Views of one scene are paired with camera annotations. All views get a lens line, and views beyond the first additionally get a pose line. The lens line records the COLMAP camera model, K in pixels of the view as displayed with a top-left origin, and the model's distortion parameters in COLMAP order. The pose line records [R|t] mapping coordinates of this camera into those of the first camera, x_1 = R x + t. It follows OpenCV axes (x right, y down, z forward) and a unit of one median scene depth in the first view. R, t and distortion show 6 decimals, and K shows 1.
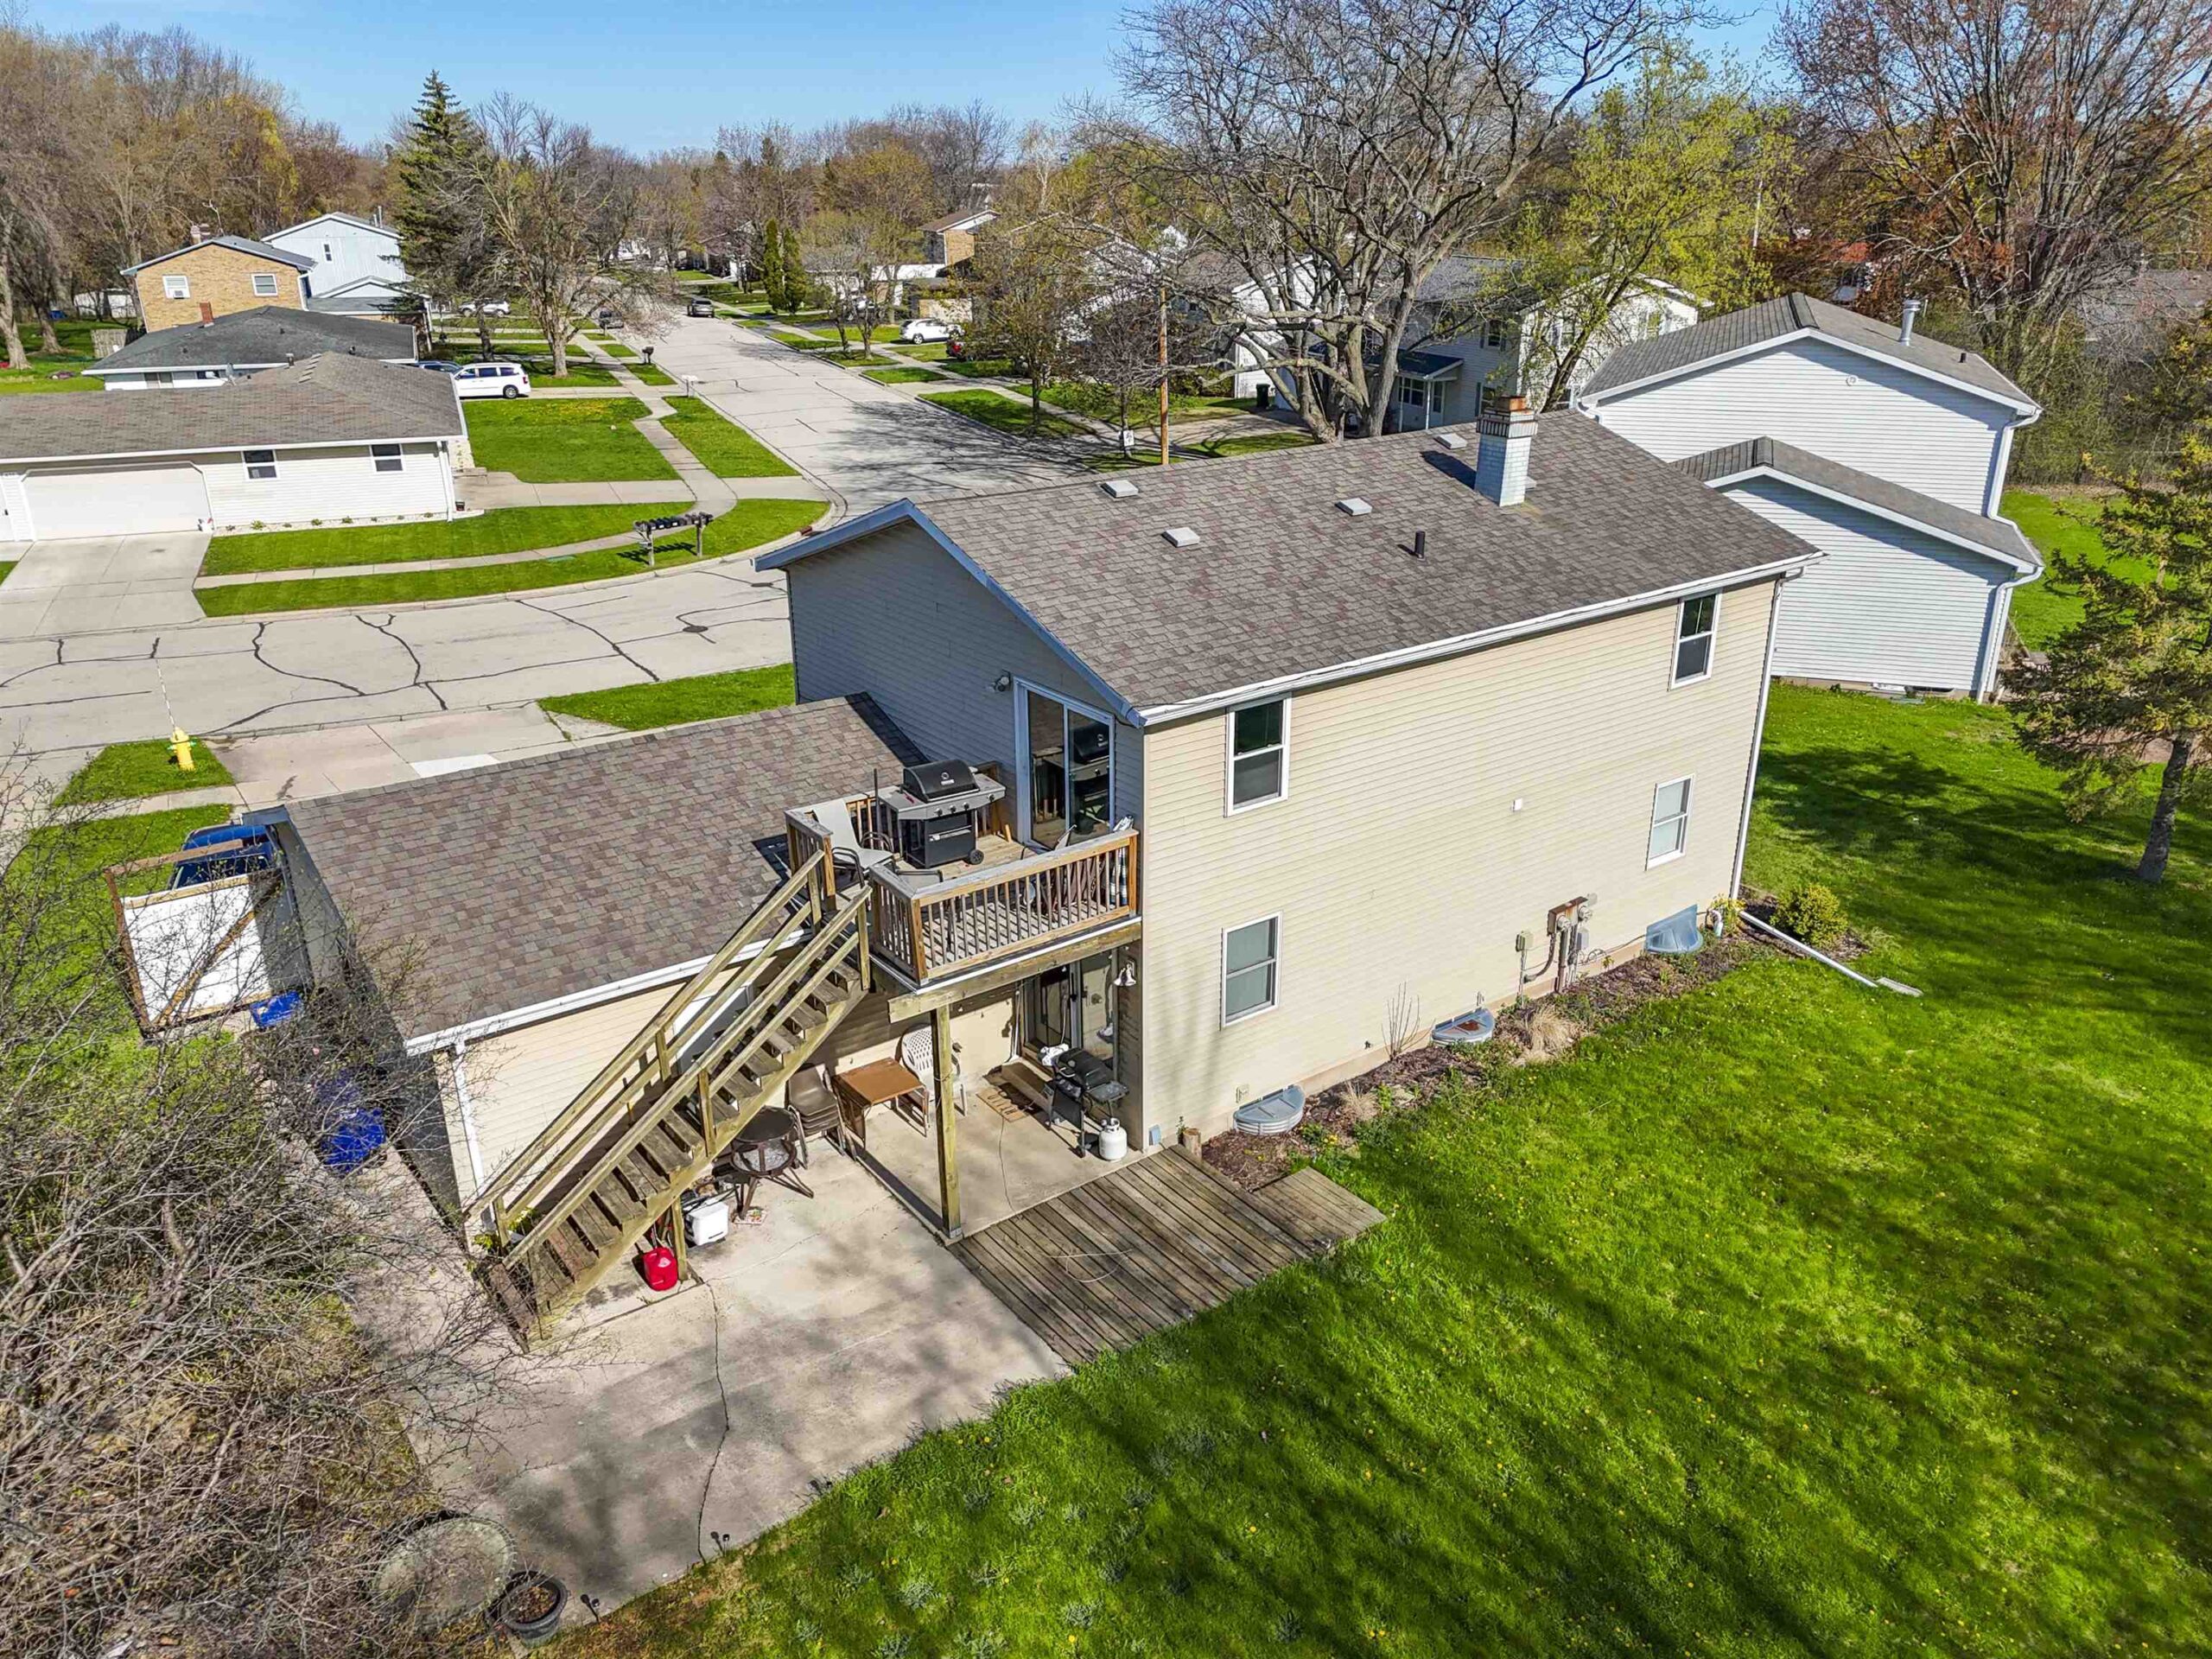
lens RADIAL K [[1620.1, 0, 1106.0], [0, 1620.1, 829.5], [0, 0, 1]] dist [0.069630, -0.054624]
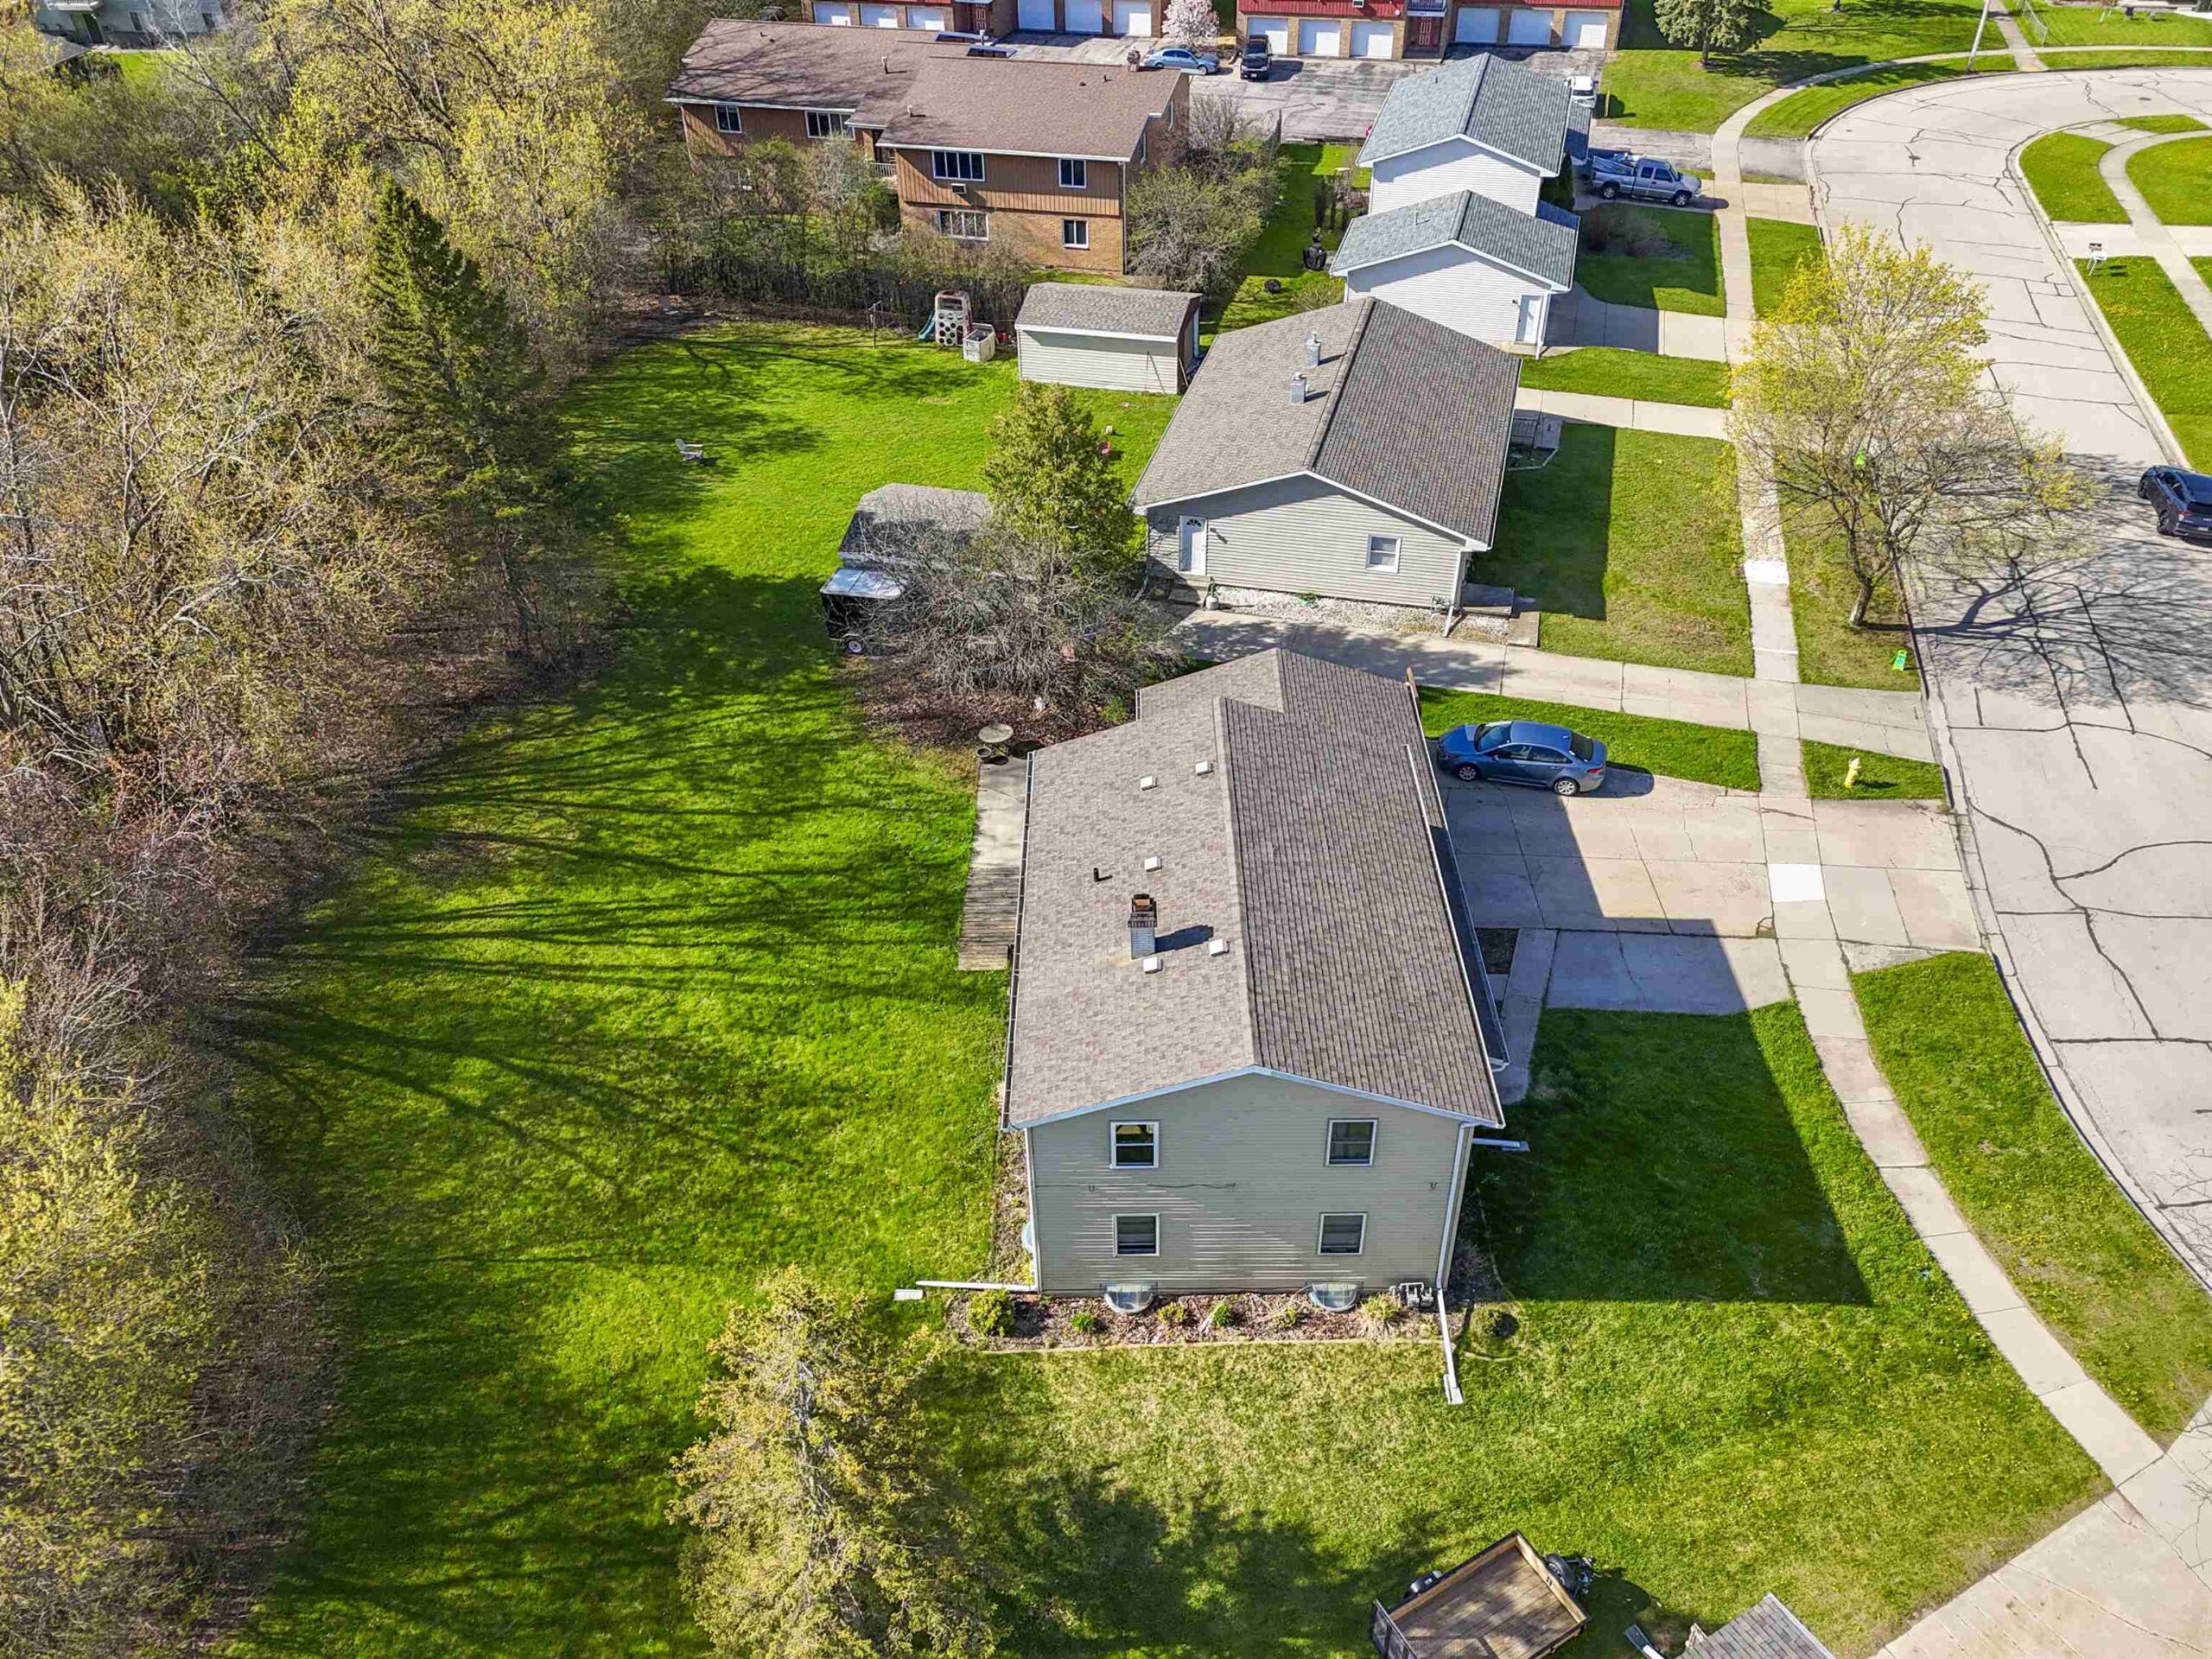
lens RADIAL K [[1620.1, 0, 1106.0], [0, 1620.1, 829.5], [0, 0, 1]] dist [0.069630, -0.054624]
pose [[-0.592356, 0.513530, -0.620807, 0.874212], [-0.275028, 0.595371, 0.754913, -1.071948], [0.757281, 0.617916, -0.211437, 0.959813]]
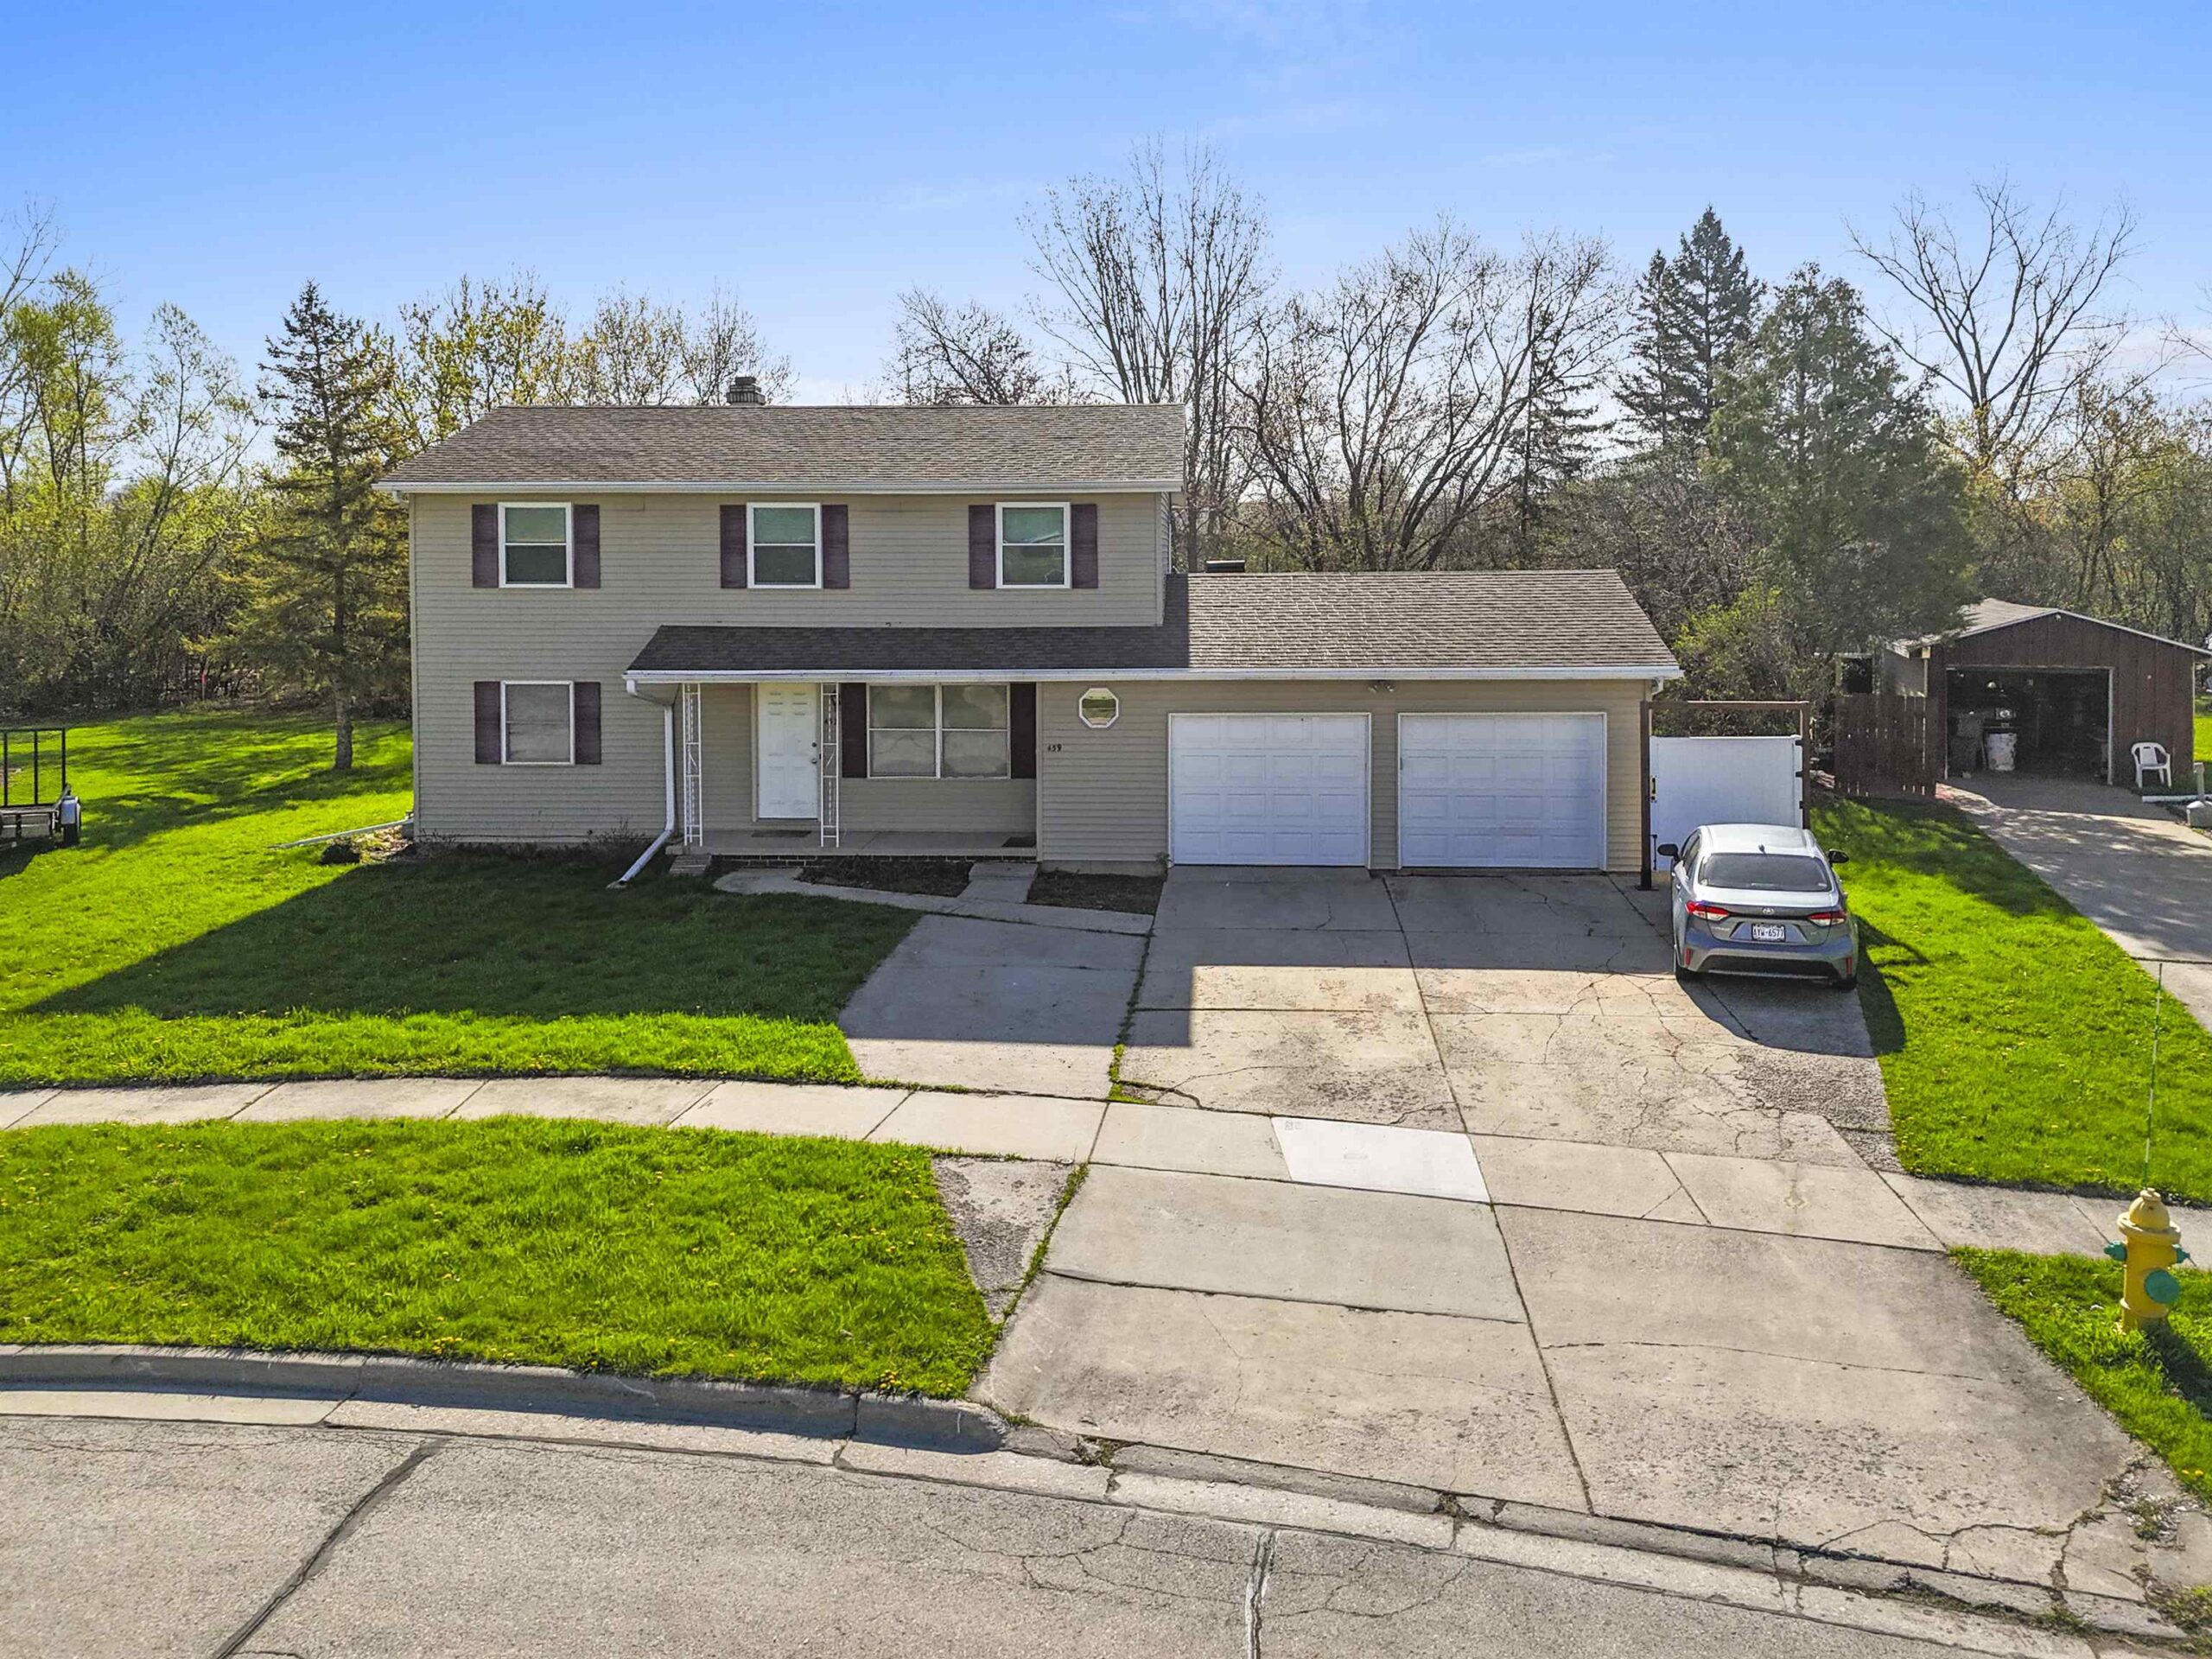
lens RADIAL K [[1709.9, 0, 1107.2], [0, 1709.9, 604.9], [0, 0, 1]] dist [0.042021, -0.005699]
pose [[-0.772005, -0.010996, 0.635521, -0.707808], [0.244877, 0.917525, 0.313342, -0.358870], [-0.586552, 0.397526, -0.705642, 1.486151]]
